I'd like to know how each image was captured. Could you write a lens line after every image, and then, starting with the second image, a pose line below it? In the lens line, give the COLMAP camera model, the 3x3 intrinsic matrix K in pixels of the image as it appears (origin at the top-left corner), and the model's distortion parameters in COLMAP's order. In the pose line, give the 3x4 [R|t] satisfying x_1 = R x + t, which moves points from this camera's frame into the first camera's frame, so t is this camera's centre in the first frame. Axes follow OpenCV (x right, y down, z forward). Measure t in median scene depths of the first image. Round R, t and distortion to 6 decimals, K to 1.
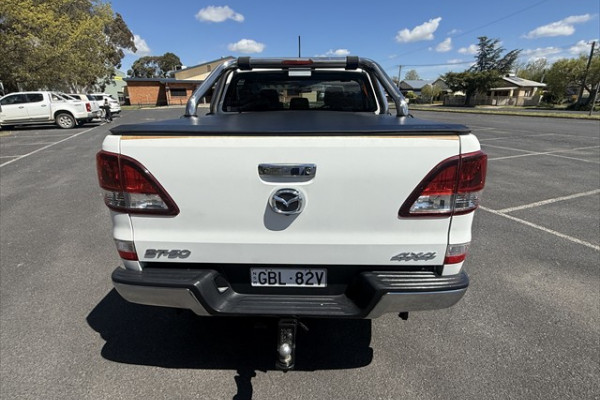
lens RADIAL K [[301.0, 0, 299.5], [0, 301.0, 198.9], [0, 0, 1]] dist [0.003547, -0.001417]
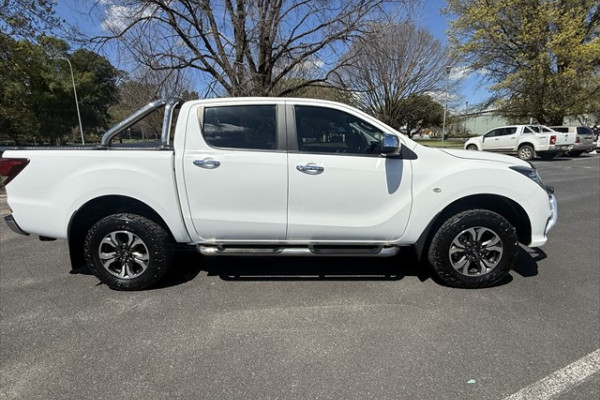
lens RADIAL K [[301.0, 0, 299.4], [0, 301.0, 201.0], [0, 0, 1]] dist [0.003547, -0.001417]
pose [[-0.002195, 0.212753, -0.977104, 0.241719], [-0.299983, 0.931964, 0.203598, -0.086501], [0.953942, 0.293562, 0.061776, 0.263171]]
